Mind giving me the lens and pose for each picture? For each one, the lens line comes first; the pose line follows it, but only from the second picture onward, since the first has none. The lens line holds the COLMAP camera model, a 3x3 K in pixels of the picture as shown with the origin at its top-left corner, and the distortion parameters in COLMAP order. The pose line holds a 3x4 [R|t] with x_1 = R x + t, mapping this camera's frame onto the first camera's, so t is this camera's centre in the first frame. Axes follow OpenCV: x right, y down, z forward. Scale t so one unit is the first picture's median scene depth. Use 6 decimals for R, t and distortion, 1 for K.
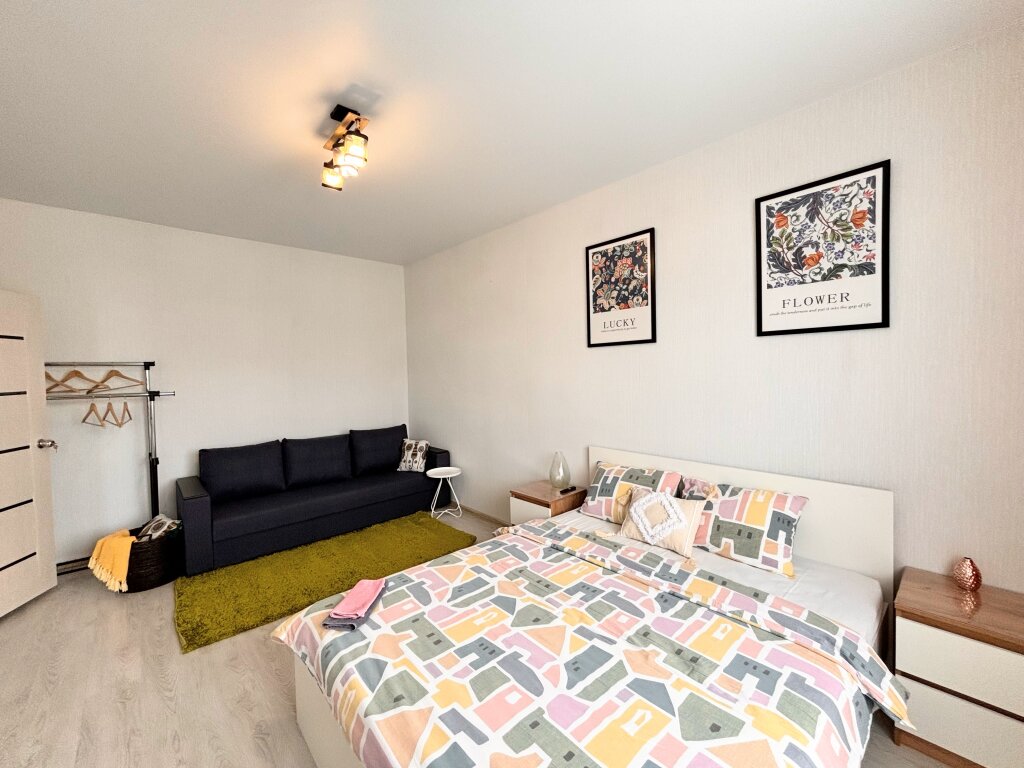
lens RADIAL K [[415.0, 0, 512.0], [0, 415.0, 384.0], [0, 0, 1]] dist [-0.002307, 0.000359]
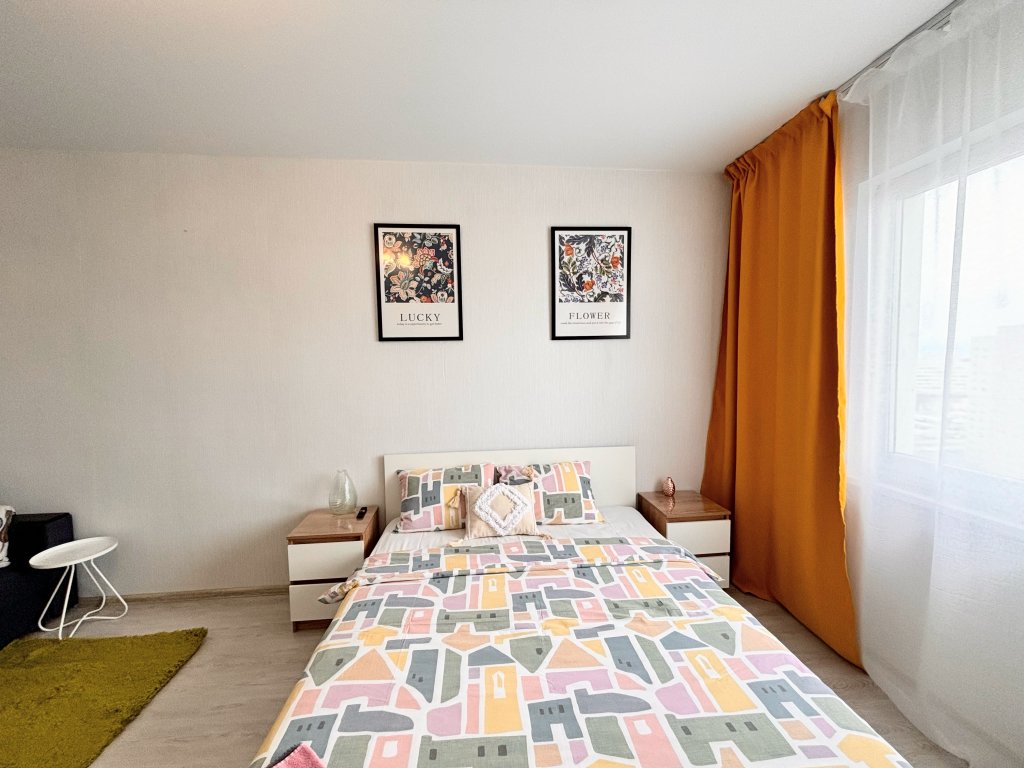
lens RADIAL K [[414.1, 0, 512.0], [0, 414.1, 384.0], [0, 0, 1]] dist [0.002010, -0.000248]
pose [[0.602176, -0.035995, 0.797552, -0.466773], [0.029606, 0.999303, 0.022746, -0.015416], [-0.797814, 0.009915, 0.602822, 0.359669]]
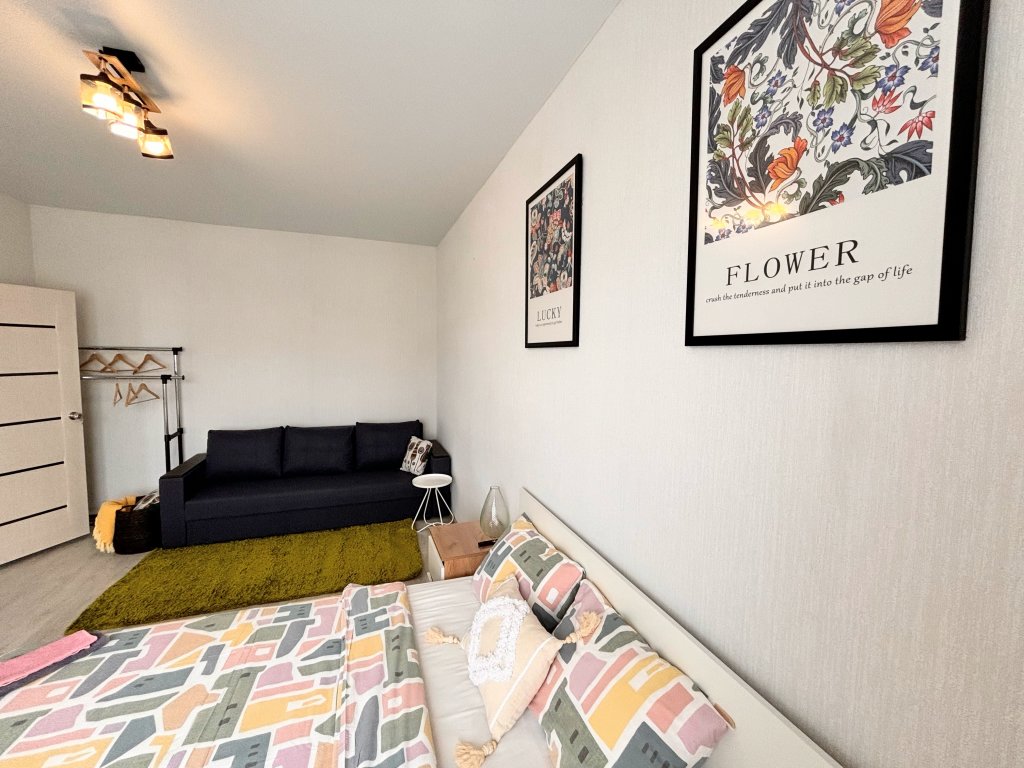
lens RADIAL K [[415.0, 0, 512.0], [0, 415.0, 384.0], [0, 0, 1]] dist [-0.002307, 0.000359]
pose [[0.922527, 0.063573, -0.380661, 0.594245], [-0.047374, 0.997534, 0.051783, -0.086376], [0.383015, -0.029738, 0.923263, 0.477921]]
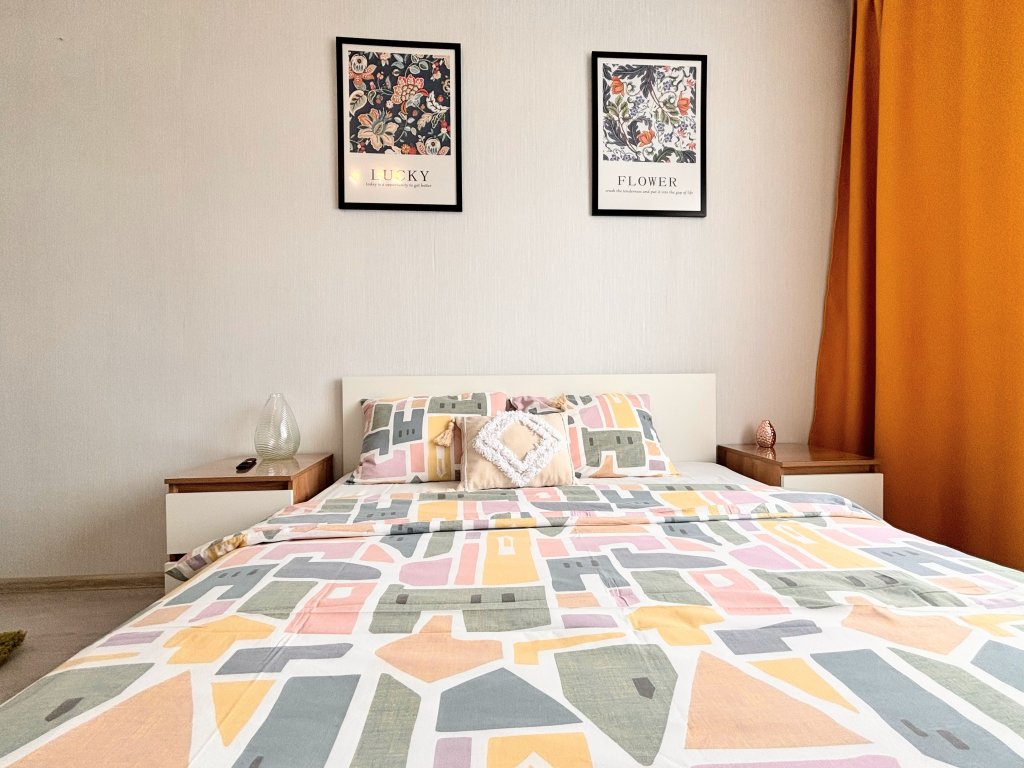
lens RADIAL K [[416.1, 0, 512.0], [0, 416.1, 384.0], [0, 0, 1]] dist [-0.011922, 0.005120]
pose [[0.617939, 0.005831, 0.786204, -0.172528], [0.020688, 0.999506, -0.023674, 0.247210], [-0.785953, 0.030894, 0.617513, 0.623199]]
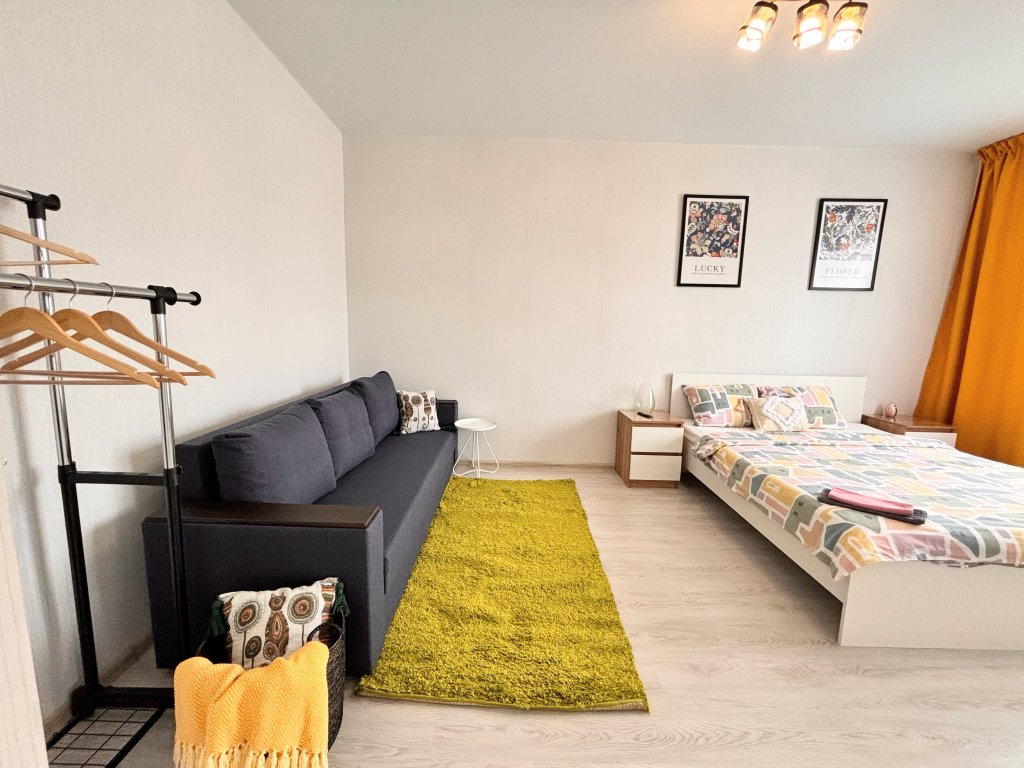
lens RADIAL K [[416.1, 0, 512.0], [0, 416.1, 384.0], [0, 0, 1]] dist [-0.011922, 0.005120]
pose [[0.675876, -0.069492, 0.733732, -1.342370], [-0.011065, 0.994476, 0.104380, 0.088364], [-0.736933, -0.078667, 0.671373, 0.757059]]
